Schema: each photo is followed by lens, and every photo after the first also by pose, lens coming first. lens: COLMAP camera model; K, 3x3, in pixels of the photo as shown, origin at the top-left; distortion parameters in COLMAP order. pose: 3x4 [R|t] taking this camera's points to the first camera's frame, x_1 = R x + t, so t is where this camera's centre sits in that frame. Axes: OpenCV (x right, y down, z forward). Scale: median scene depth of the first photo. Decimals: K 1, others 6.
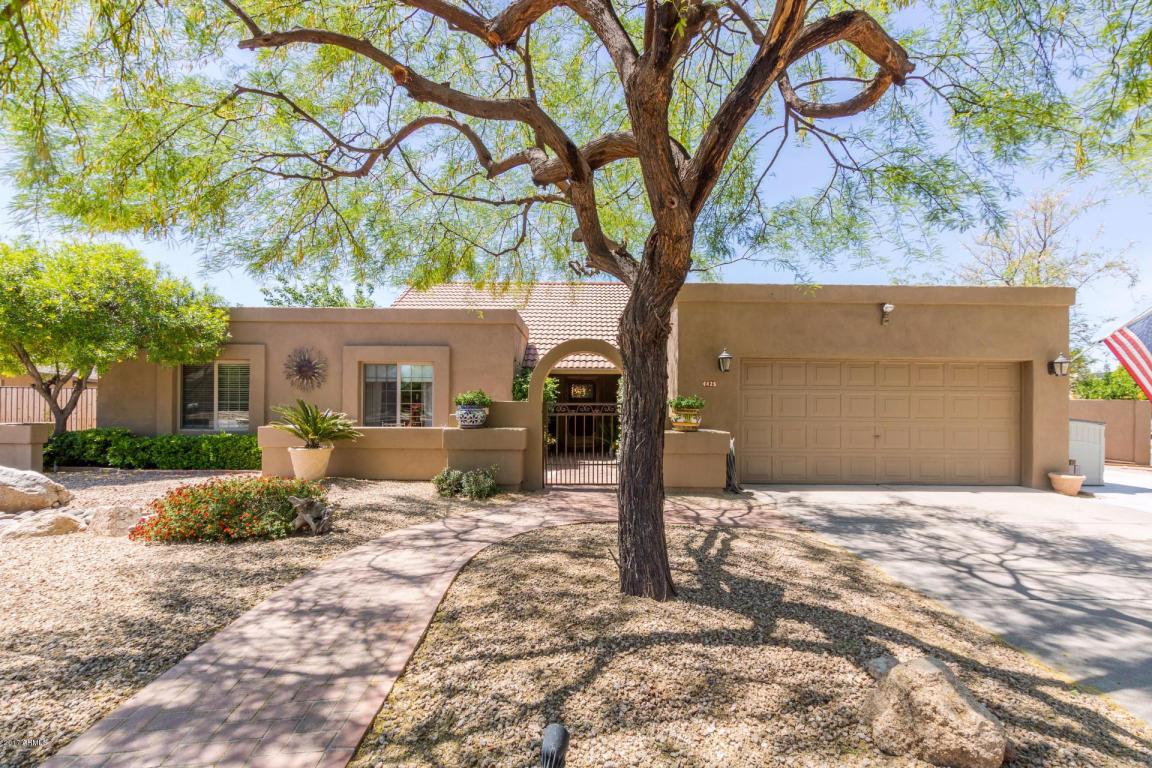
lens RADIAL K [[531.3, 0, 584.9], [0, 531.3, 404.2], [0, 0, 1]] dist [0.004030, 0.000558]
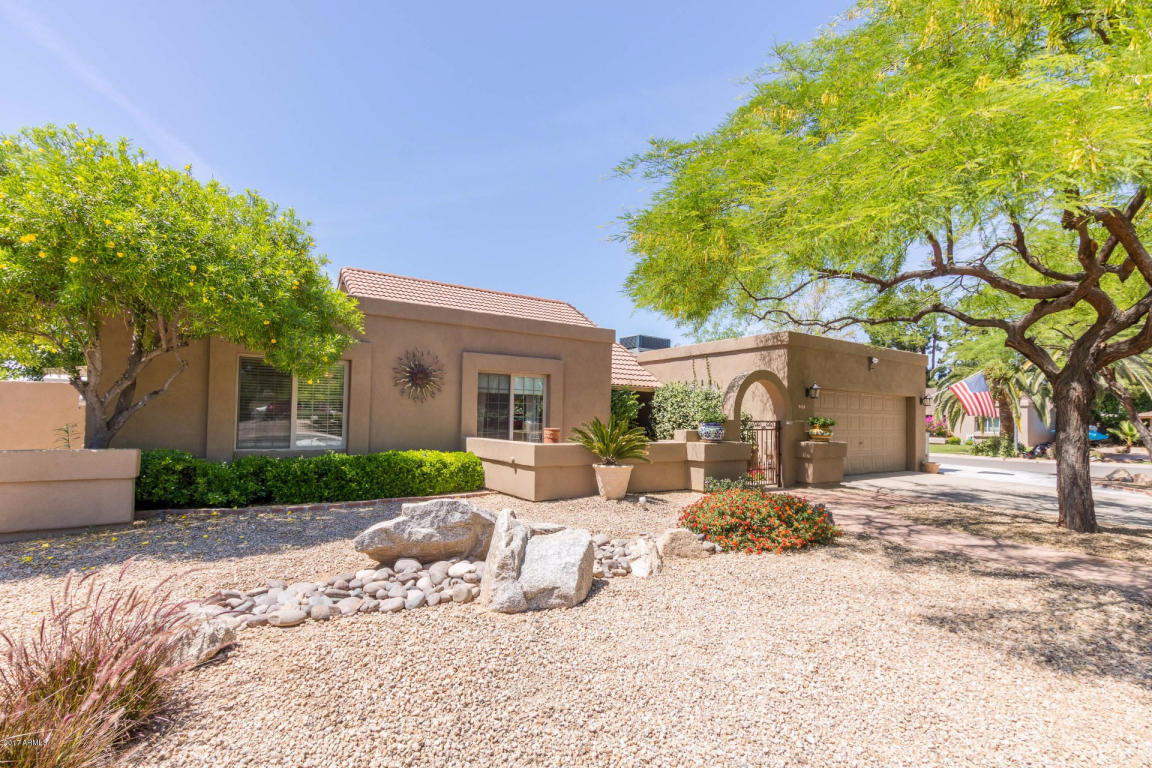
lens RADIAL K [[531.3, 0, 584.9], [0, 531.3, 404.2], [0, 0, 1]] dist [0.004030, 0.000558]
pose [[0.837371, 0.022150, 0.546186, -0.769427], [-0.014755, 0.999731, -0.017922, -0.009156], [-0.546436, 0.006949, 0.837472, 0.137743]]
